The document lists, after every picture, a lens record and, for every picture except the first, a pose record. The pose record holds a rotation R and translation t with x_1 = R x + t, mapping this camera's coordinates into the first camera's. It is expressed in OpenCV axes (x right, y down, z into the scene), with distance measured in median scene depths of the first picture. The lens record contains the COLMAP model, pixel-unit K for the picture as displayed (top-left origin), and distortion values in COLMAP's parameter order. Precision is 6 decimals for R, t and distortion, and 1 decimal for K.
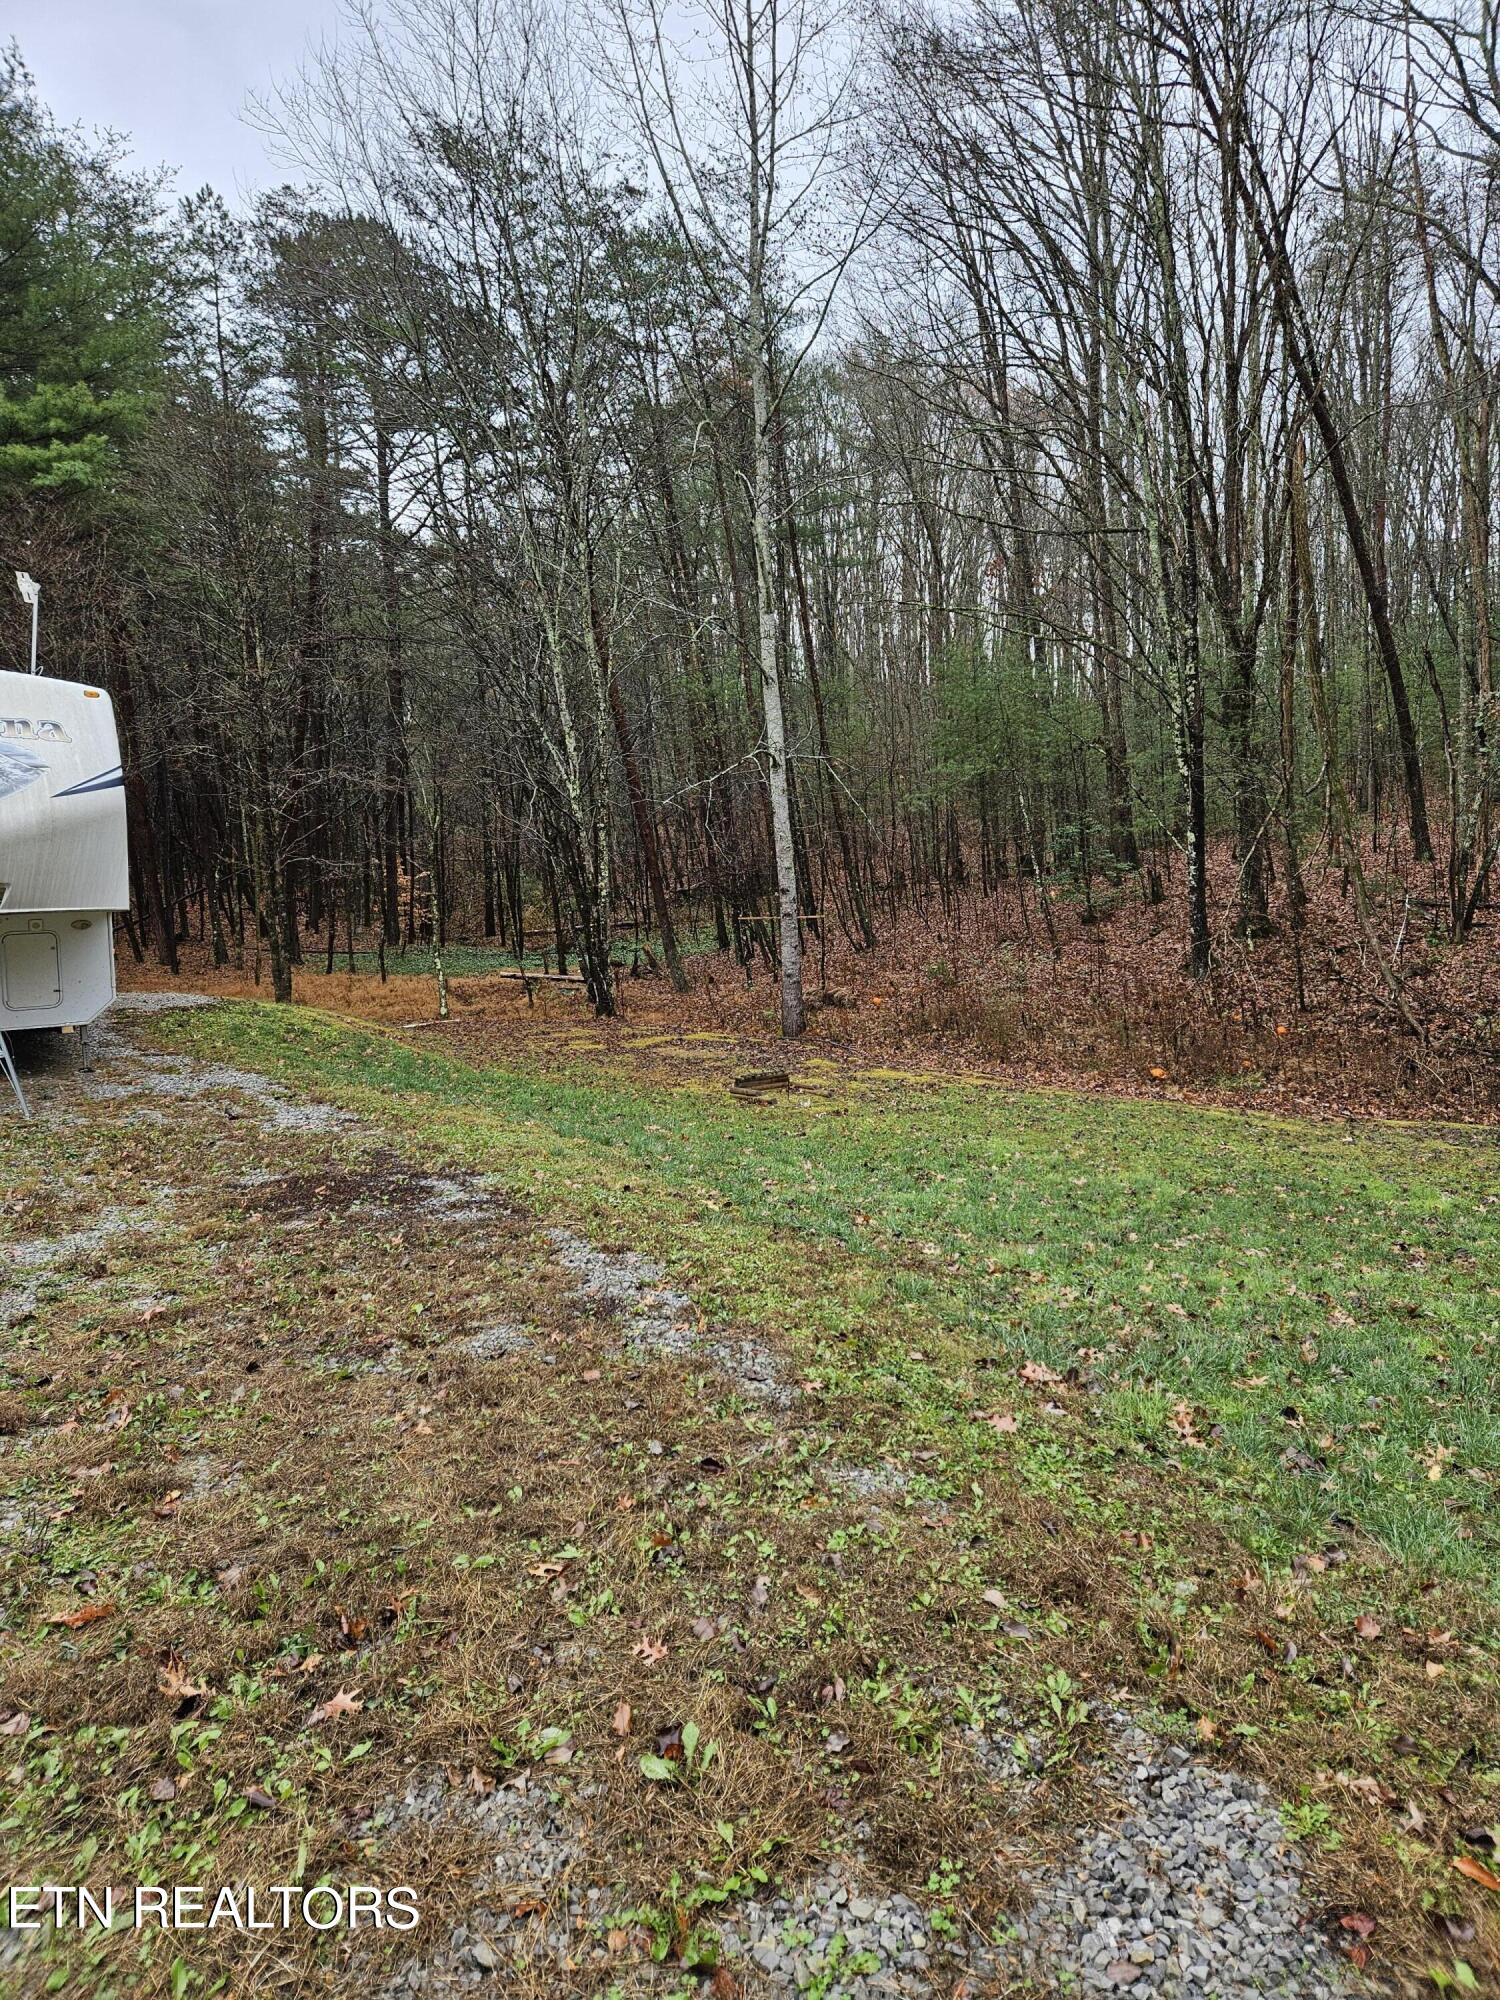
lens RADIAL K [[1315.0, 0, 744.9], [0, 1315.0, 977.5], [0, 0, 1]] dist [0.072665, -0.050898]
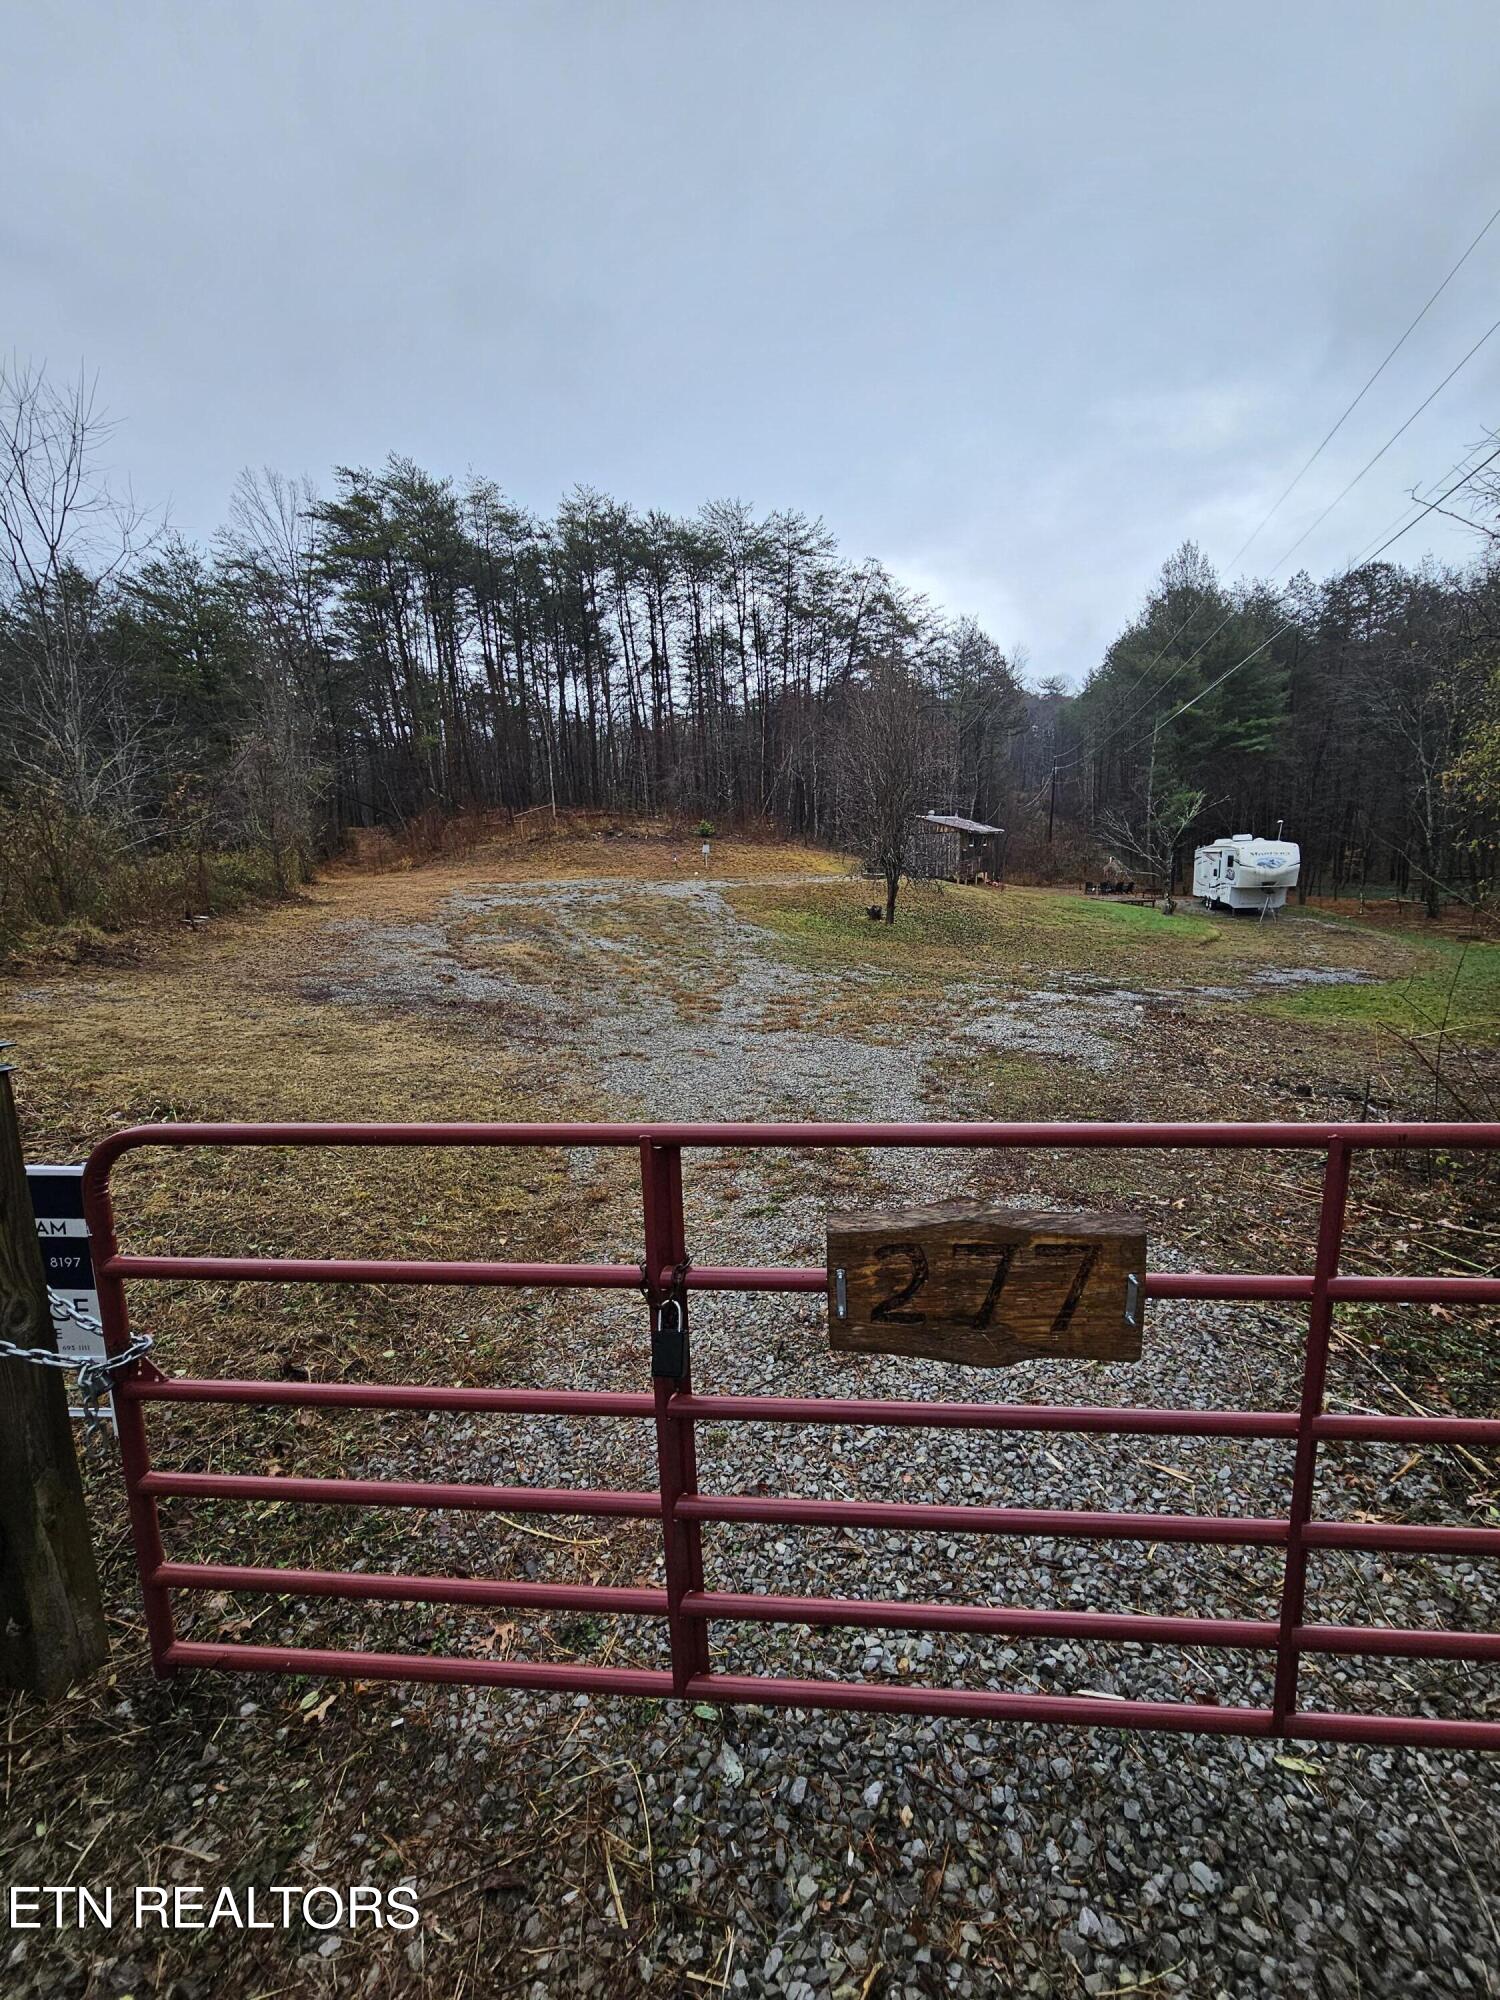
lens RADIAL K [[812.7, 0, 764.2], [0, 812.7, 997.1], [0, 0, 1]] dist [0.000369, -0.001356]
pose [[0.656033, 0.142503, -0.741157, 0.232811], [-0.040963, 0.987288, 0.153569, -0.009358], [0.753620, -0.070387, 0.653531, -1.039572]]
